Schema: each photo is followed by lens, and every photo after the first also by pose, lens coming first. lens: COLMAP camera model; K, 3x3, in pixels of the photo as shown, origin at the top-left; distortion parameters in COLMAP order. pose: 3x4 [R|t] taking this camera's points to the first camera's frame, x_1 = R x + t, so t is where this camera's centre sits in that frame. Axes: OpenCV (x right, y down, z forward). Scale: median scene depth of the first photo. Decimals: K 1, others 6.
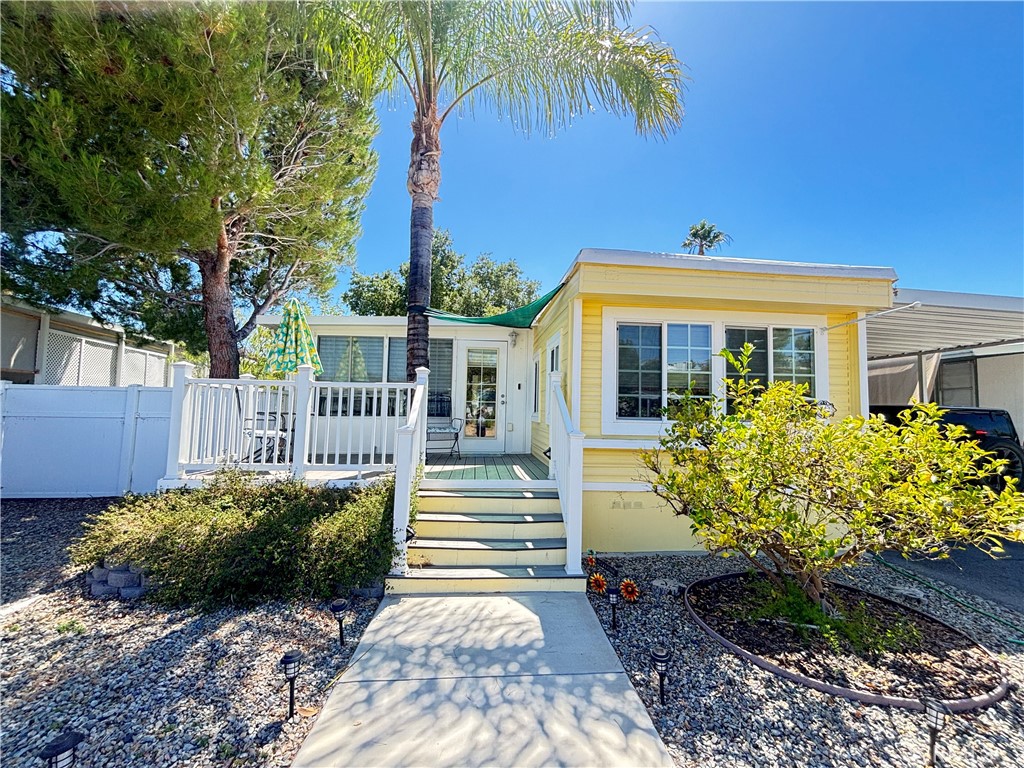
lens RADIAL K [[412.8, 0, 512.0], [0, 412.8, 384.0], [0, 0, 1]] dist [-0.000918, -0.000257]
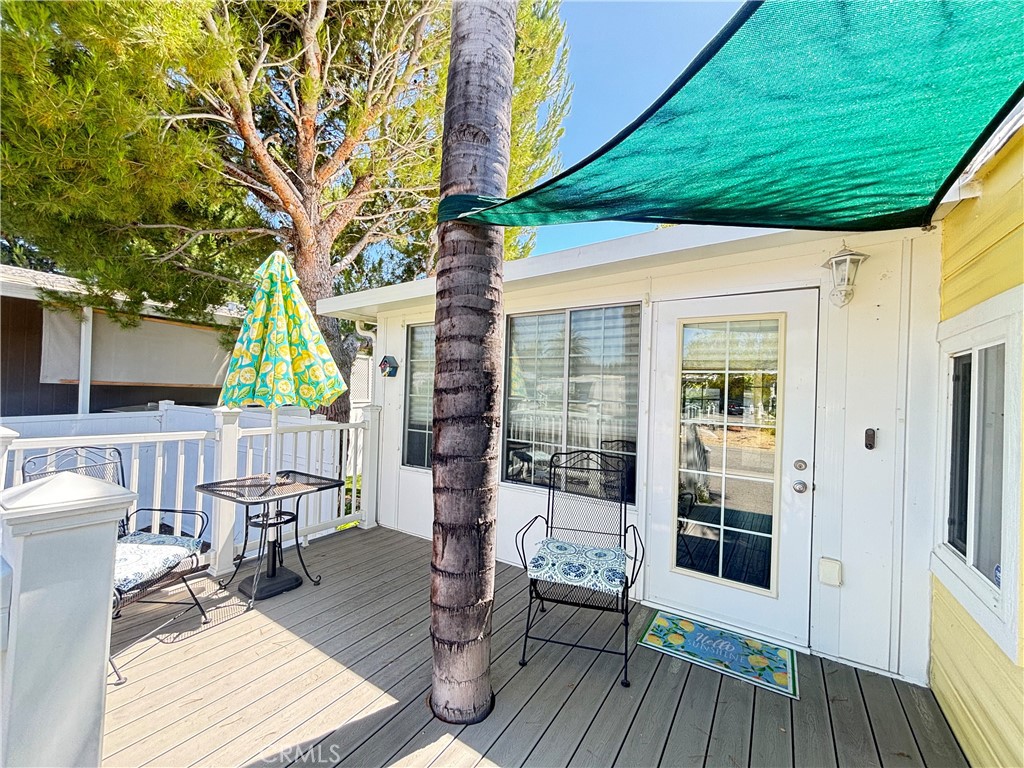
lens RADIAL K [[412.8, 0, 512.0], [0, 412.8, 384.0], [0, 0, 1]] dist [-0.000918, -0.000257]
pose [[0.792740, -0.003602, -0.609549, -0.005158], [0.027809, 0.999155, 0.030262, -0.047309], [0.608925, -0.040941, 0.792170, 0.627348]]
